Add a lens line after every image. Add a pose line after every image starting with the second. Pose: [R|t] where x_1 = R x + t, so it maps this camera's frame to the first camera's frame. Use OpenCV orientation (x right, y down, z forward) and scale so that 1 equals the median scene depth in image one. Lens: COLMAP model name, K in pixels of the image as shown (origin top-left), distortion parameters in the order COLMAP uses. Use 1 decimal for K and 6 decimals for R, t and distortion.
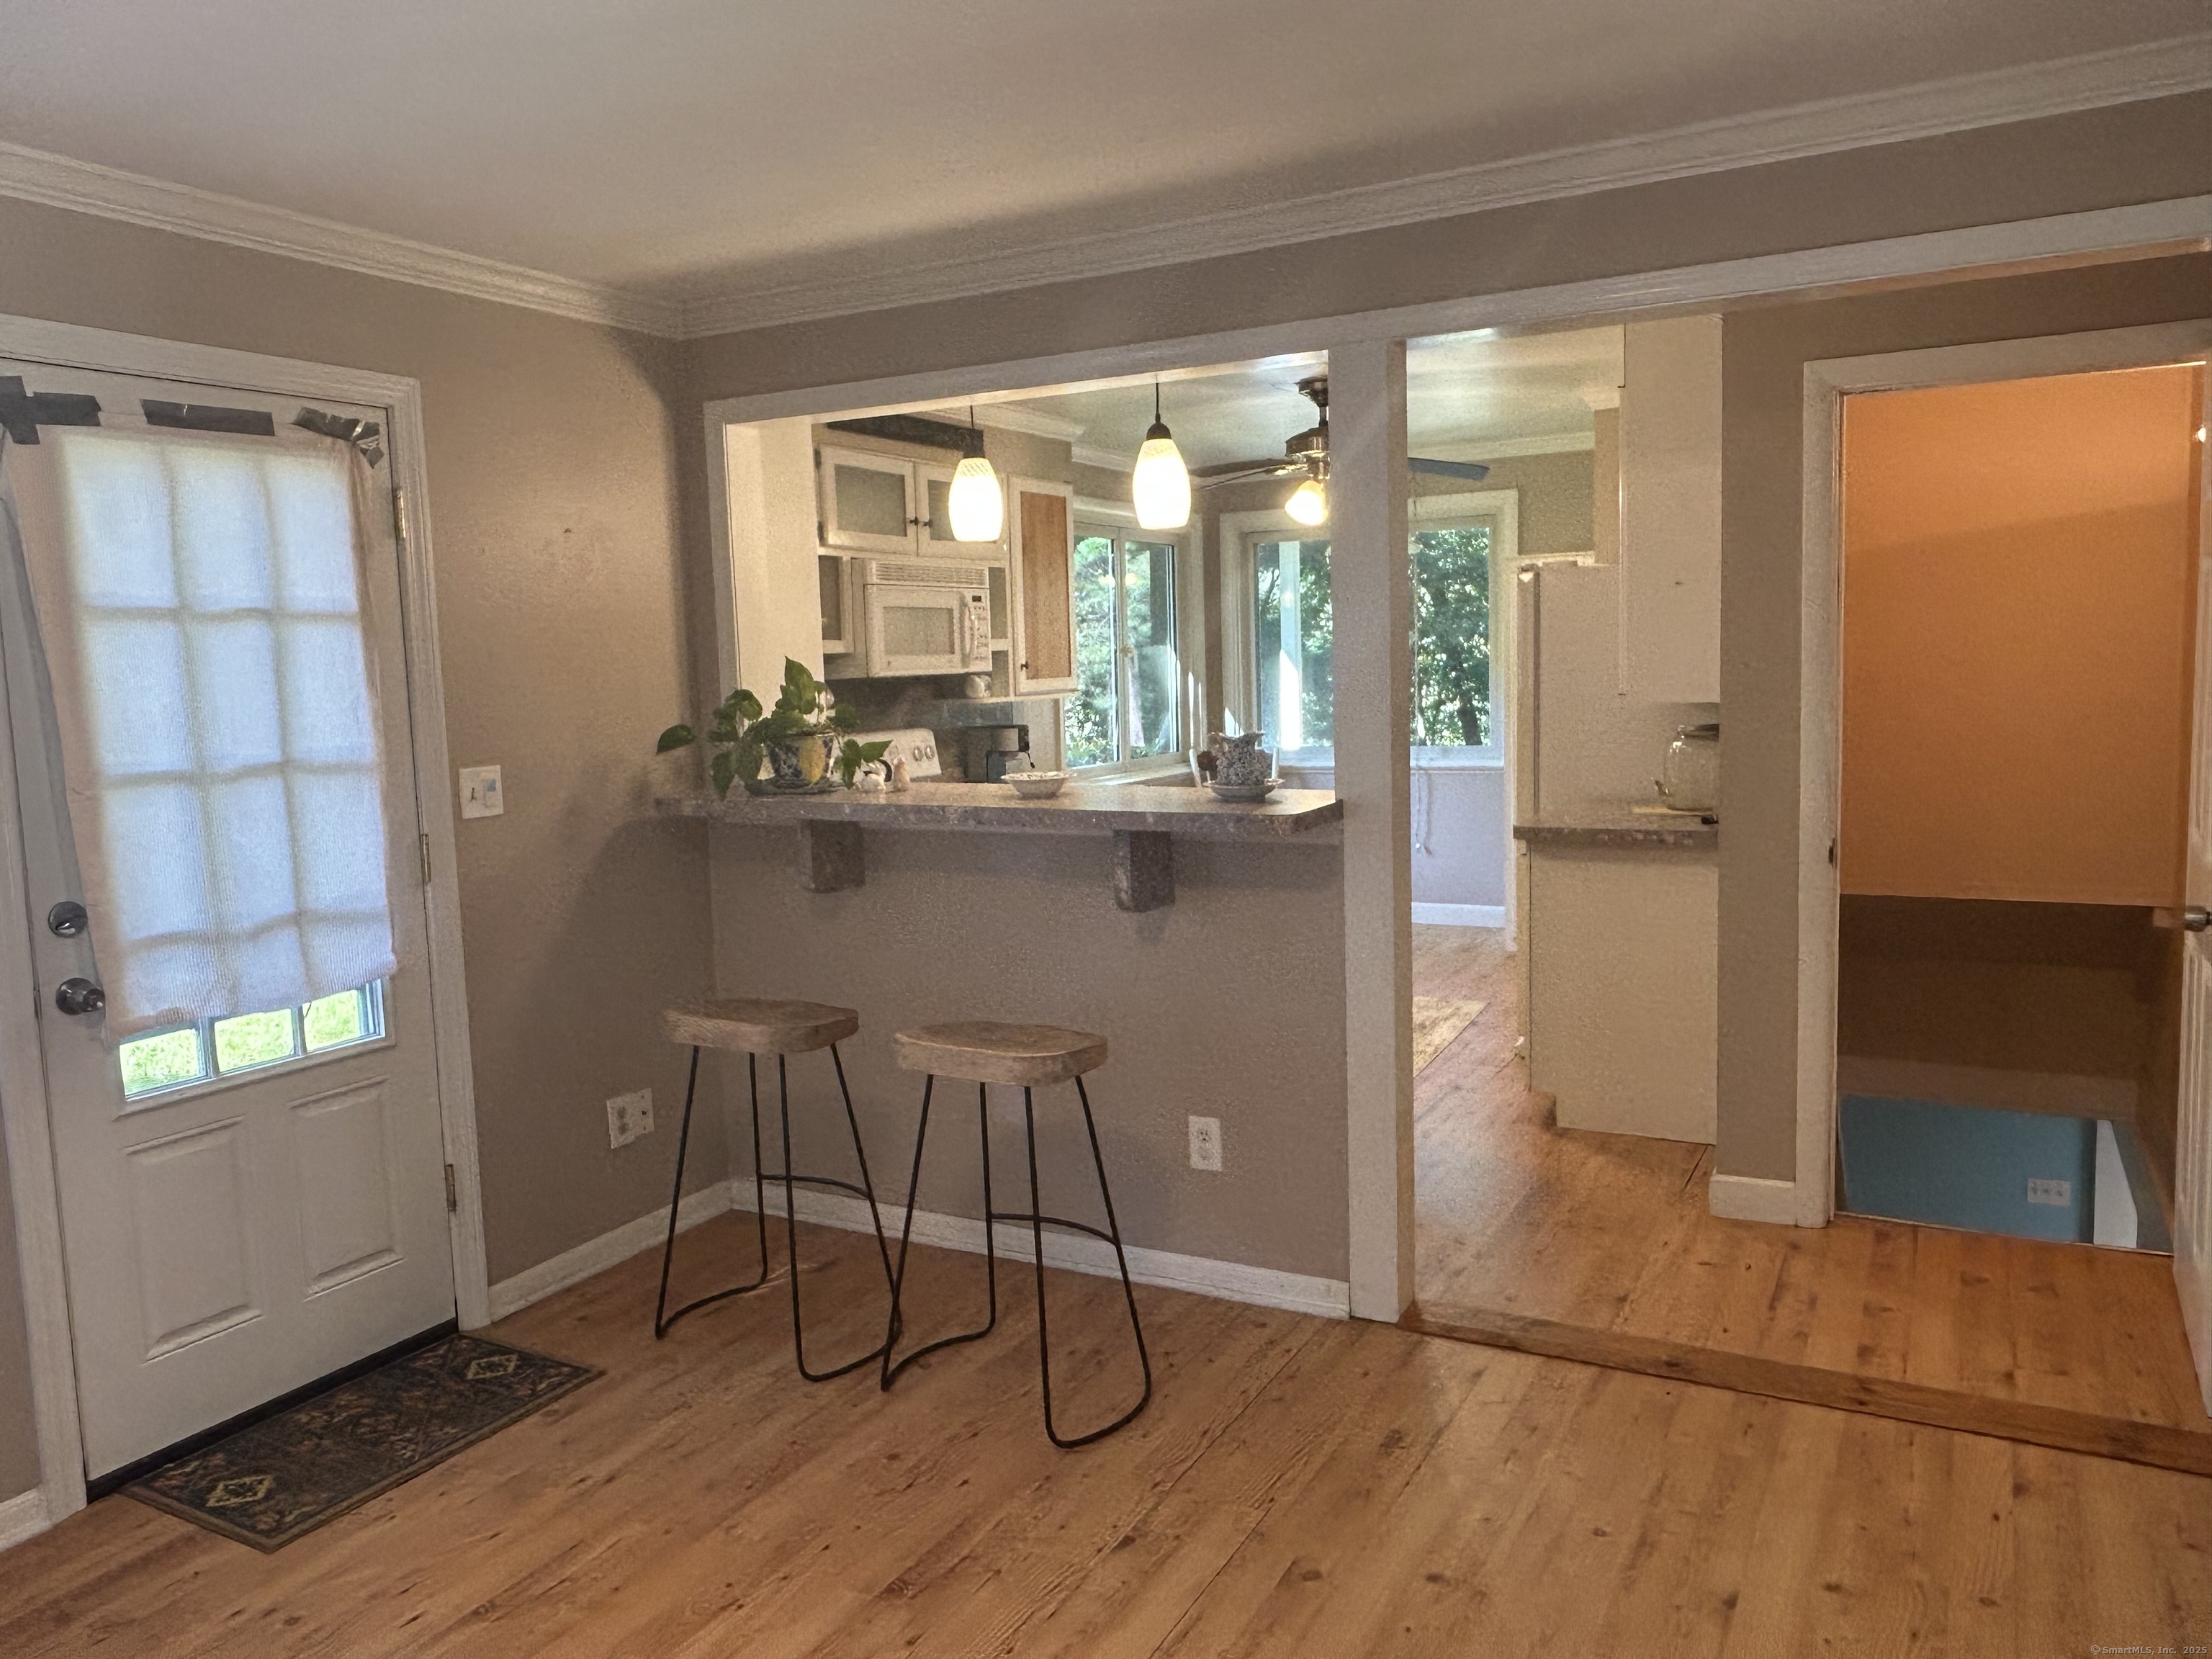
lens RADIAL K [[1595.2, 0, 1100.6], [0, 1595.2, 822.9], [0, 0, 1]] dist [0.000205, -0.014771]
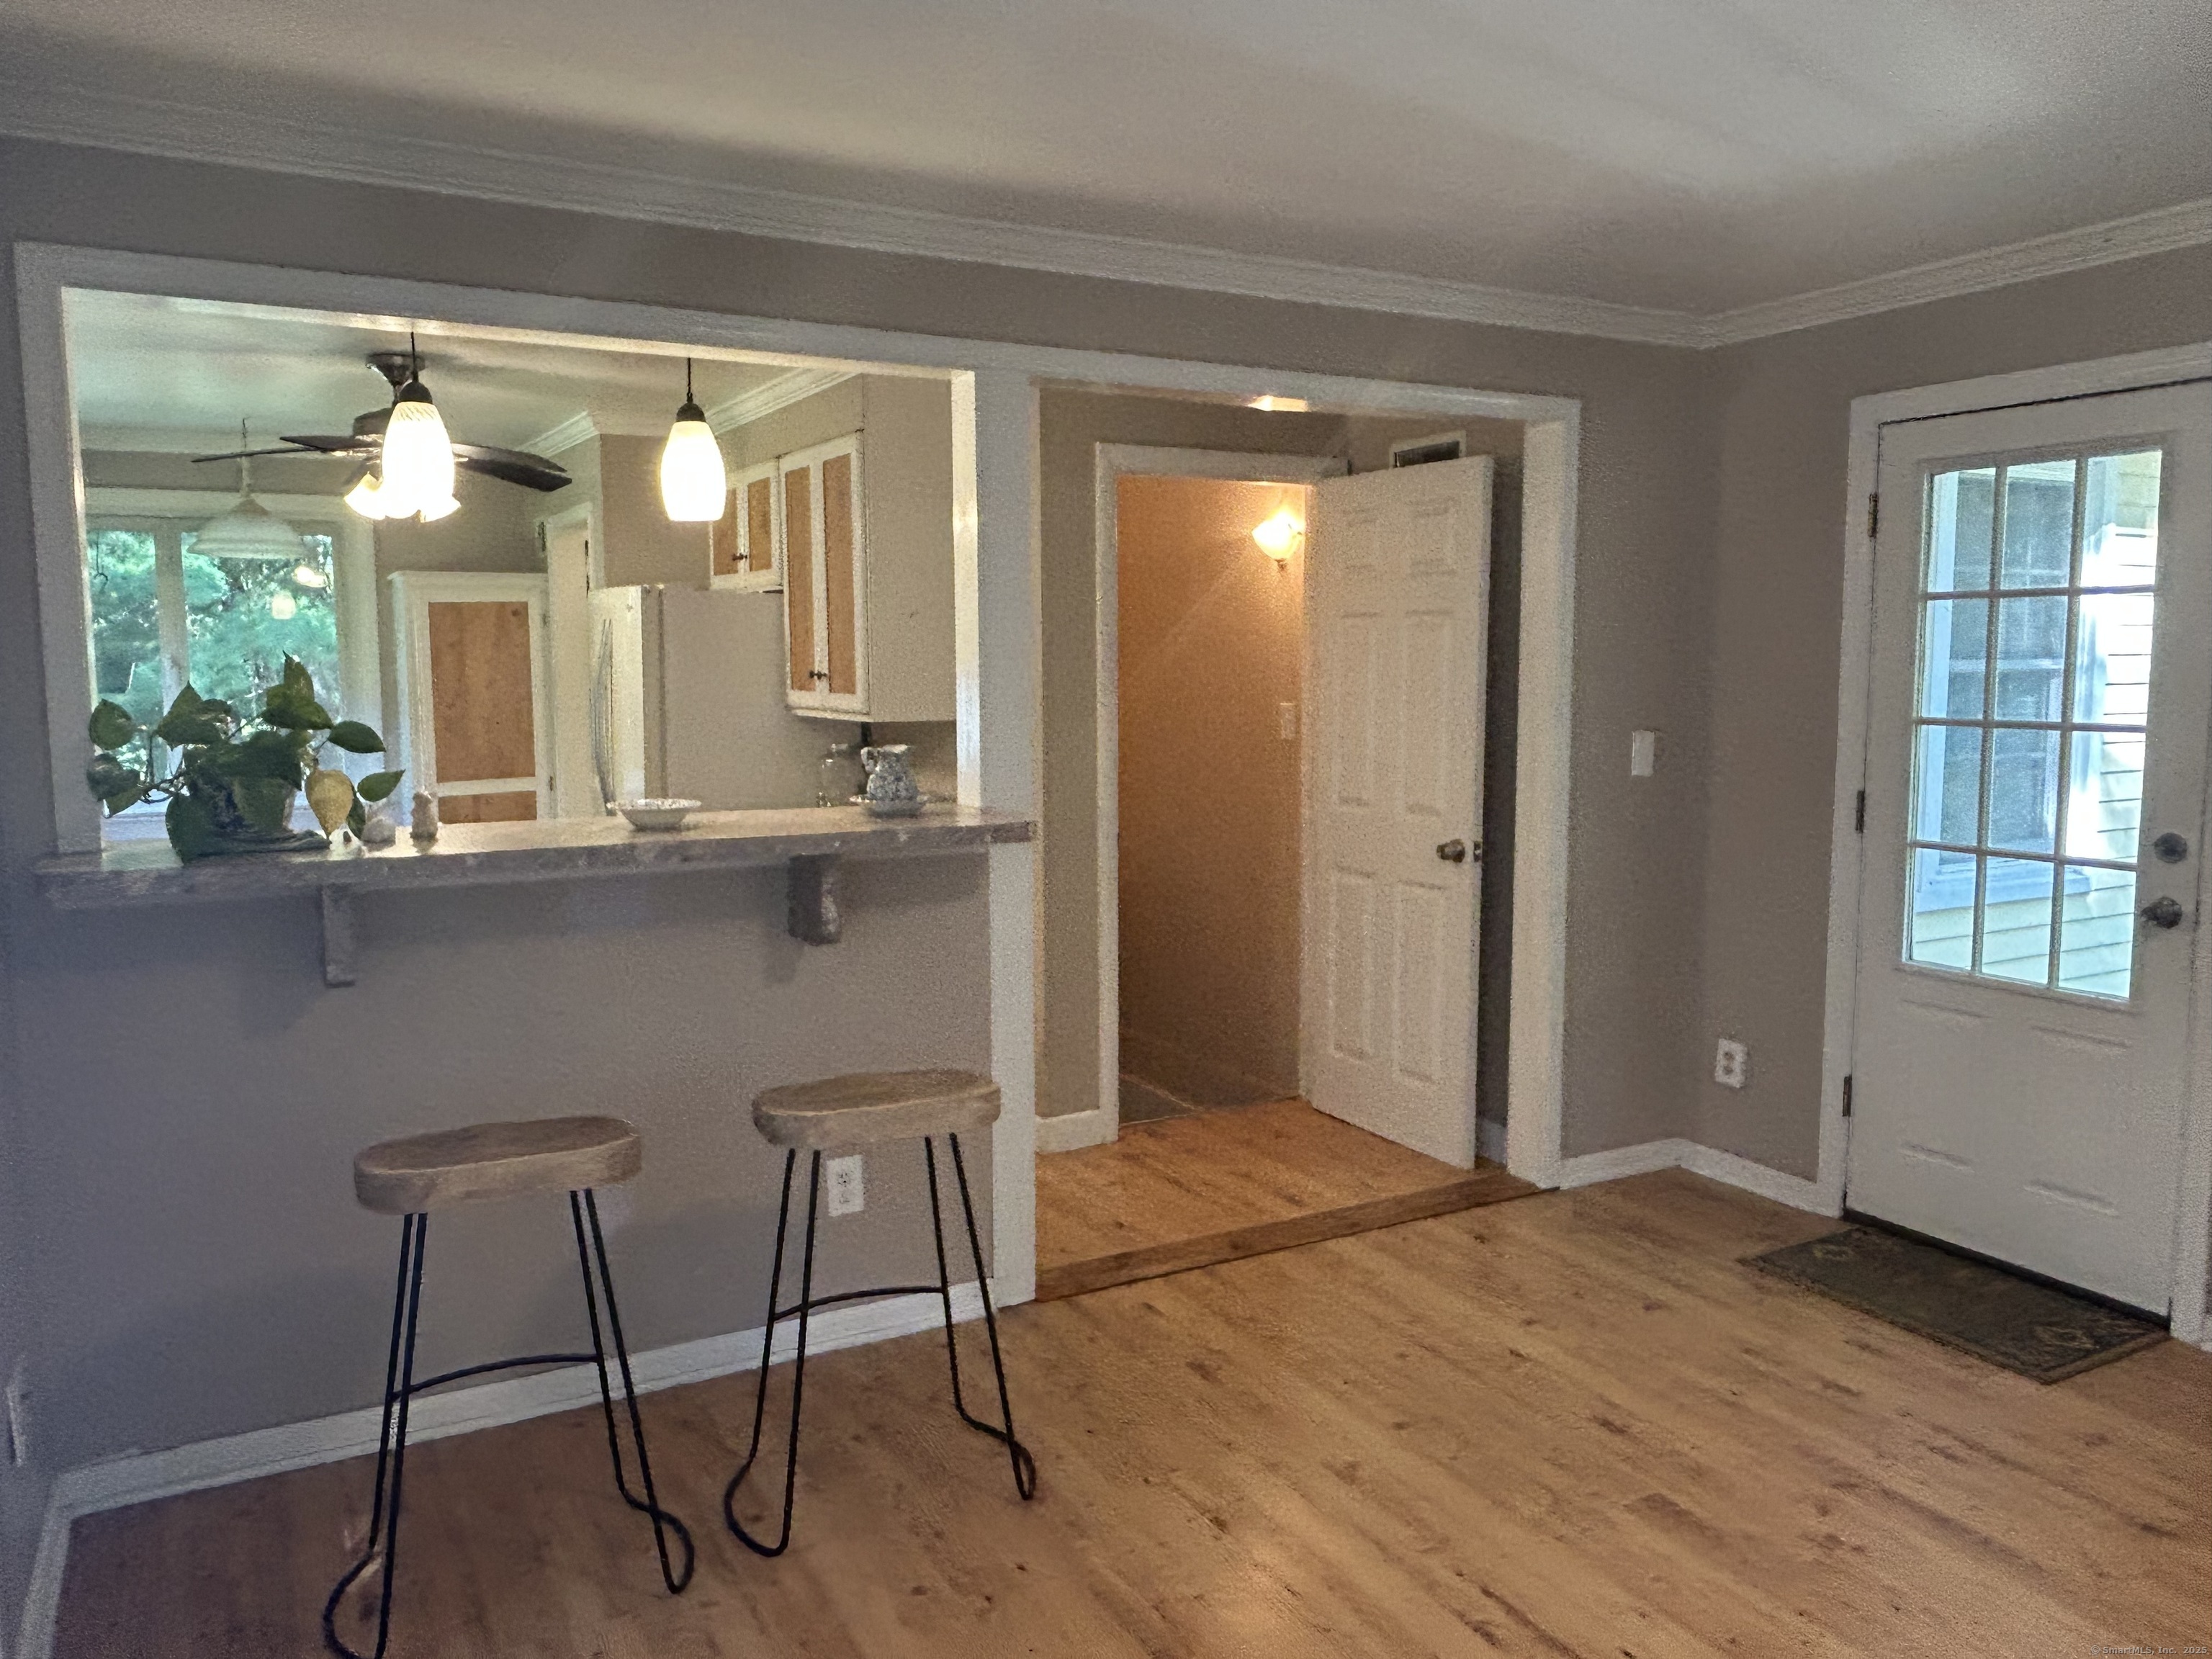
lens RADIAL K [[1595.2, 0, 1100.7], [0, 1595.2, 835.1], [0, 0, 1]] dist [0.000205, -0.014771]
pose [[0.535966, -0.065190, 0.841719, -0.657257], [0.078863, 0.996521, 0.026963, -0.018537], [-0.840548, 0.051929, 0.539242, 0.372468]]
